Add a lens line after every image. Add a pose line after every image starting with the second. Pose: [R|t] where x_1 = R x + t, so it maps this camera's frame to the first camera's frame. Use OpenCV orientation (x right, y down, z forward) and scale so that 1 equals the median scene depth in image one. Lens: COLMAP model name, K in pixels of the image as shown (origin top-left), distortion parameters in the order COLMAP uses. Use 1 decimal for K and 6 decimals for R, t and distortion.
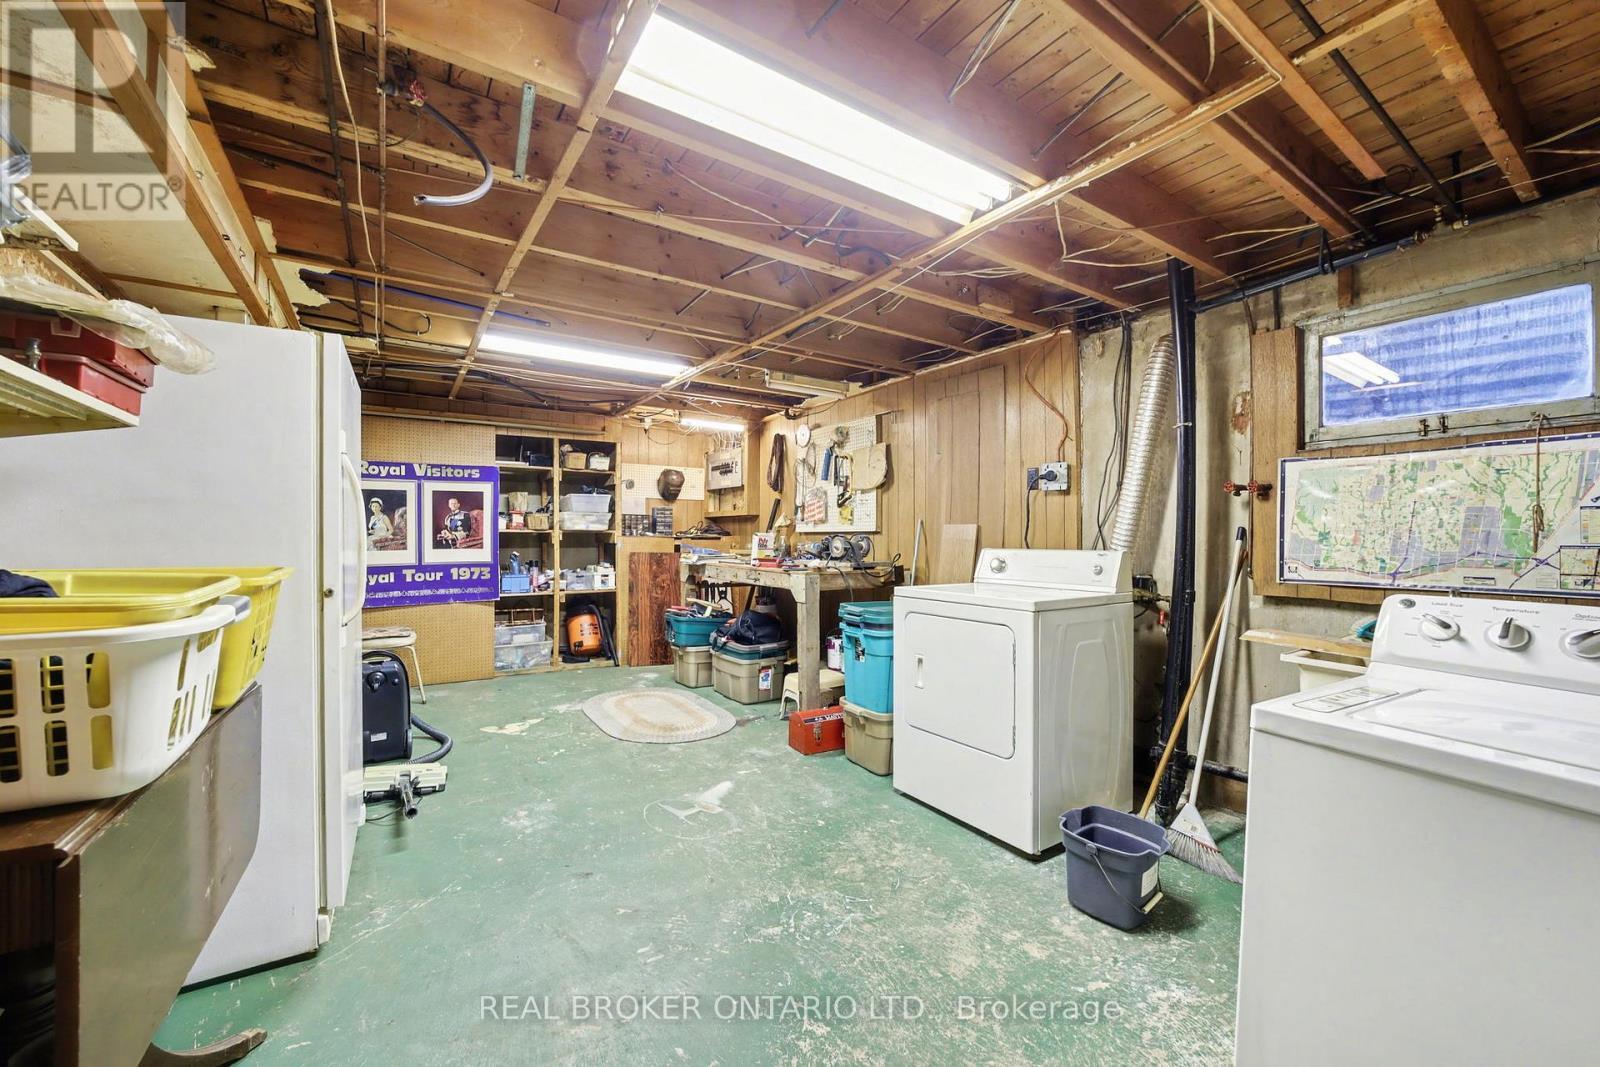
lens RADIAL K [[625.2, 0, 805.5], [0, 625.2, 539.9], [0, 0, 1]] dist [-0.003457, -0.000313]
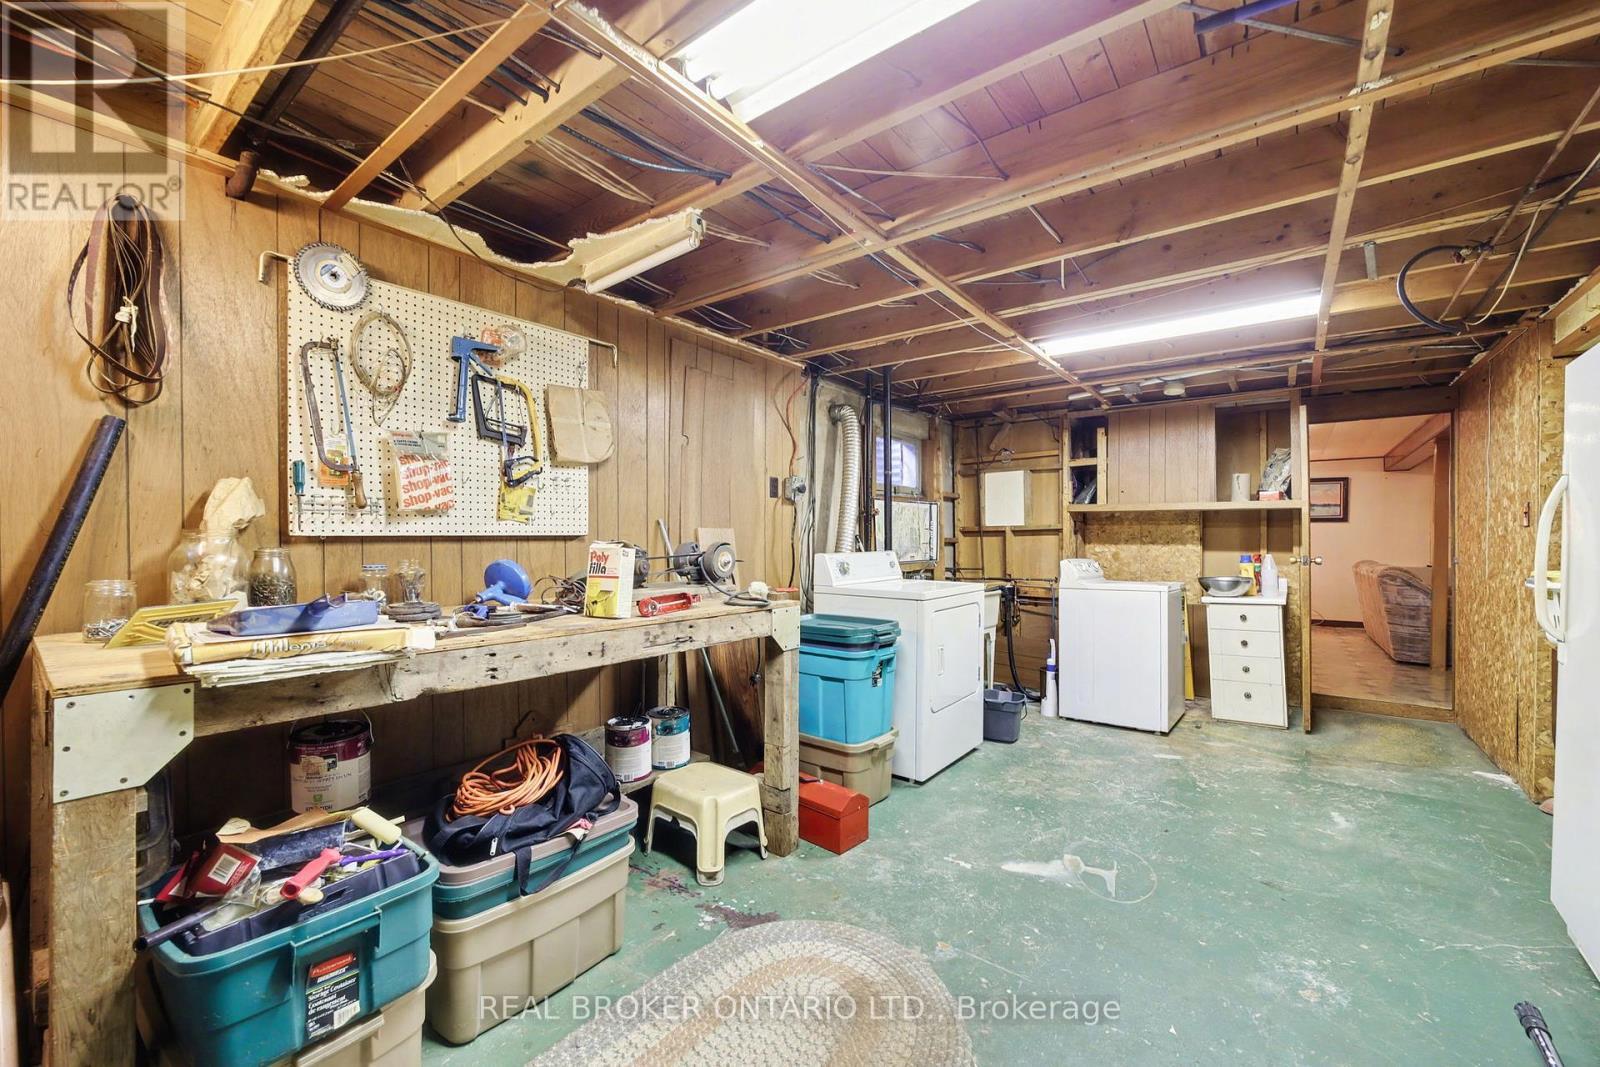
lens RADIAL K [[625.2, 0, 807.0], [0, 625.2, 534.4], [0, 0, 1]] dist [-0.003457, -0.000313]
pose [[-0.313988, -0.006316, 0.949406, -0.793575], [-0.005252, 0.999974, 0.004916, -0.029134], [-0.949412, -0.003443, -0.314013, 1.500693]]
